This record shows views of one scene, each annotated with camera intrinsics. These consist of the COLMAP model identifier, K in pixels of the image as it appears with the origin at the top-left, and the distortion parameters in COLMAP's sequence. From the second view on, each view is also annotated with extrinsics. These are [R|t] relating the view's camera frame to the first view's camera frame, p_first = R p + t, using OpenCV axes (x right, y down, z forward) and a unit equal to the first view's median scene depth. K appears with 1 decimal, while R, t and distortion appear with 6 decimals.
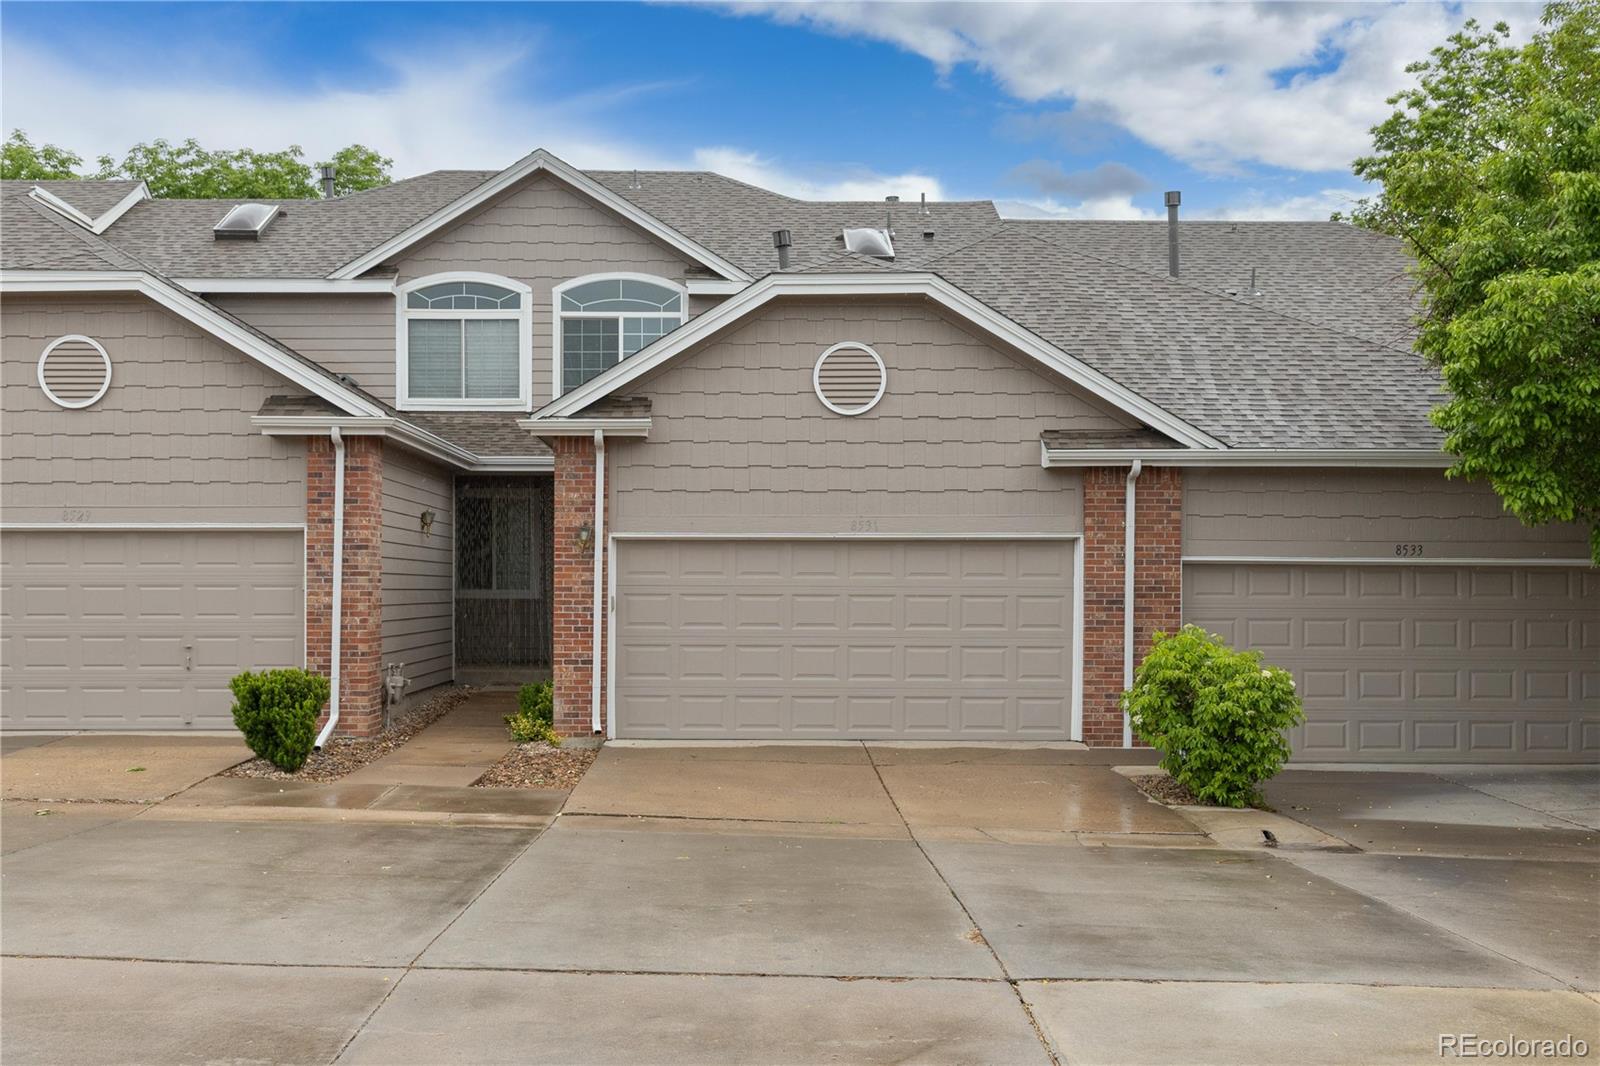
lens RADIAL K [[2288.4, 0, 800.6], [0, 2288.4, 536.2], [0, 0, 1]] dist [-0.137471, 0.000000]
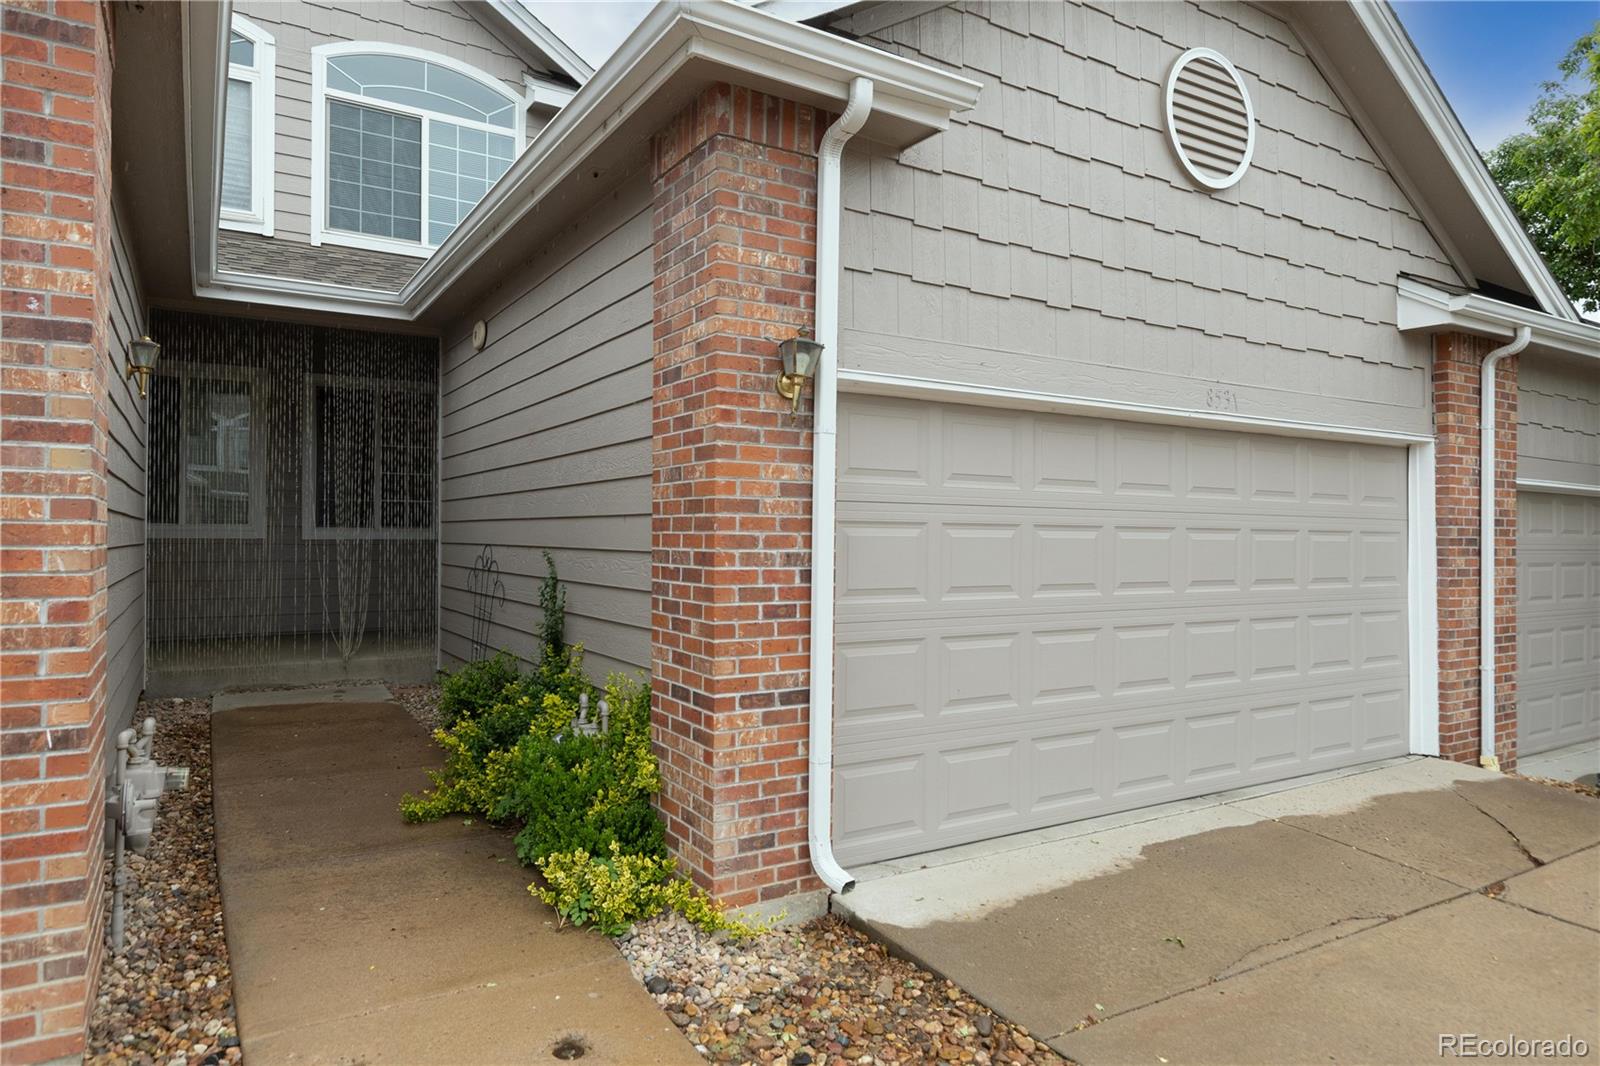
lens RADIAL K [[1007.3, 0, 797.8], [0, 1007.3, 521.1], [0, 0, 1]] dist [-0.008293, -0.000751]
pose [[0.829227, 0.011792, 0.558787, -0.187162], [-0.014961, 0.999887, 0.001101, 0.025342], [-0.558711, -0.009273, 0.829310, 0.858771]]
